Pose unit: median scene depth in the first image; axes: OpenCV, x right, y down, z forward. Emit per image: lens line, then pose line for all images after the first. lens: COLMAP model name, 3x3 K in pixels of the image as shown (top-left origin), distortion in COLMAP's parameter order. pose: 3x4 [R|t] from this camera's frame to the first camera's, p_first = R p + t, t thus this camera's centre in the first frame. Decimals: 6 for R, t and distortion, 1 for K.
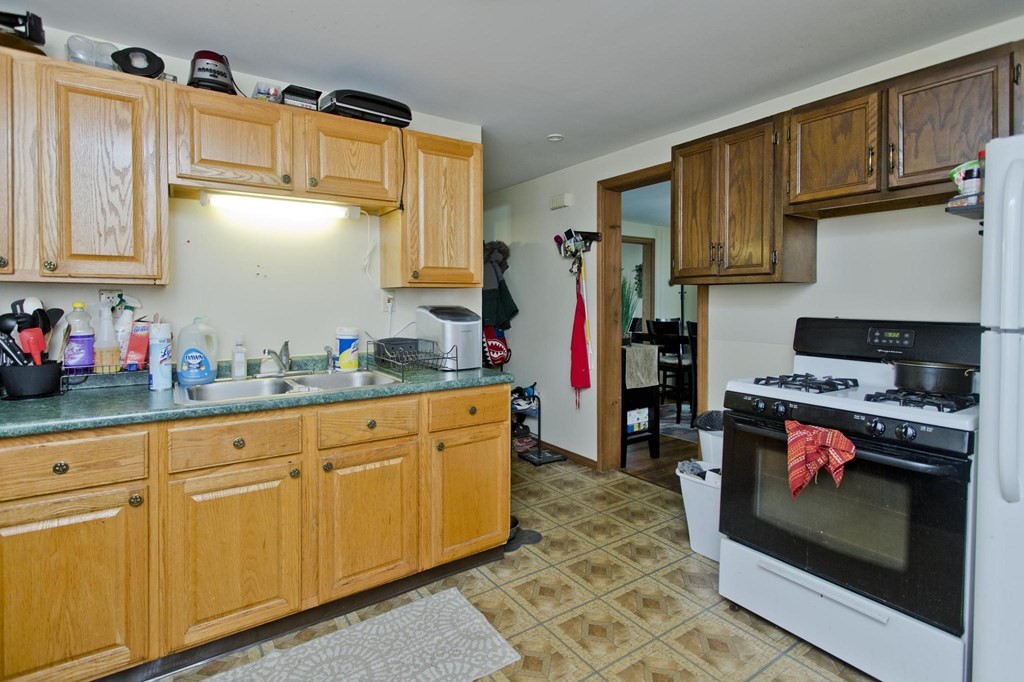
lens RADIAL K [[498.5, 0, 504.1], [0, 498.5, 308.9], [0, 0, 1]] dist [0.000776, 0.000887]
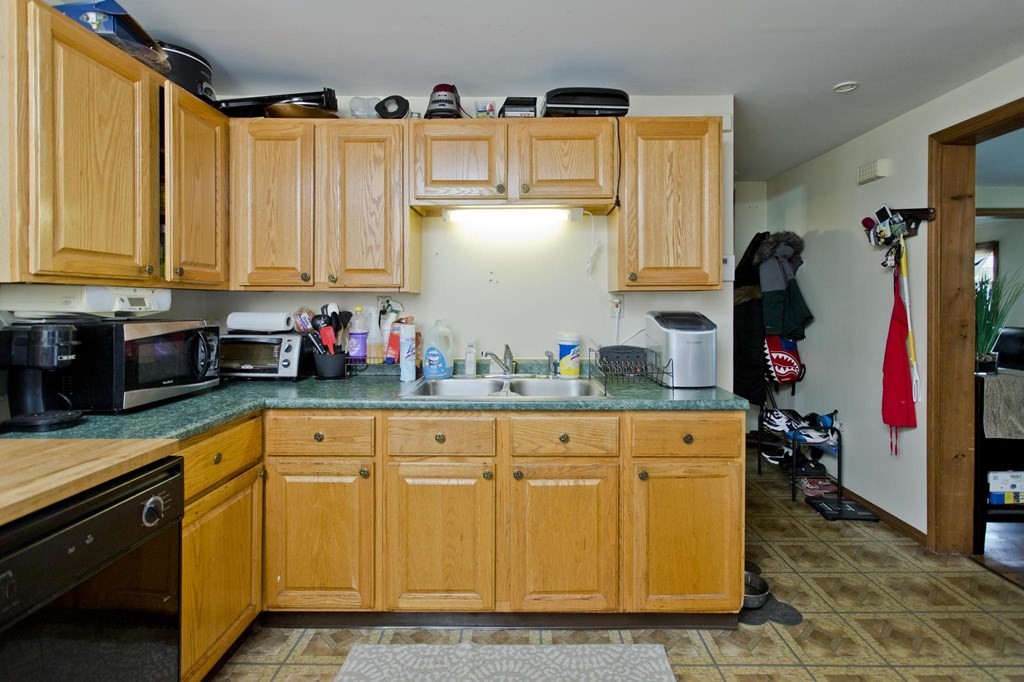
lens RADIAL K [[498.9, 0, 514.0], [0, 498.9, 307.4], [0, 0, 1]] dist [0.000951, 0.000207]
pose [[0.826084, 0.005915, -0.563516, 0.169808], [-0.009506, 0.999949, -0.003440, -0.009634], [0.563467, 0.008198, 0.826098, 0.154983]]
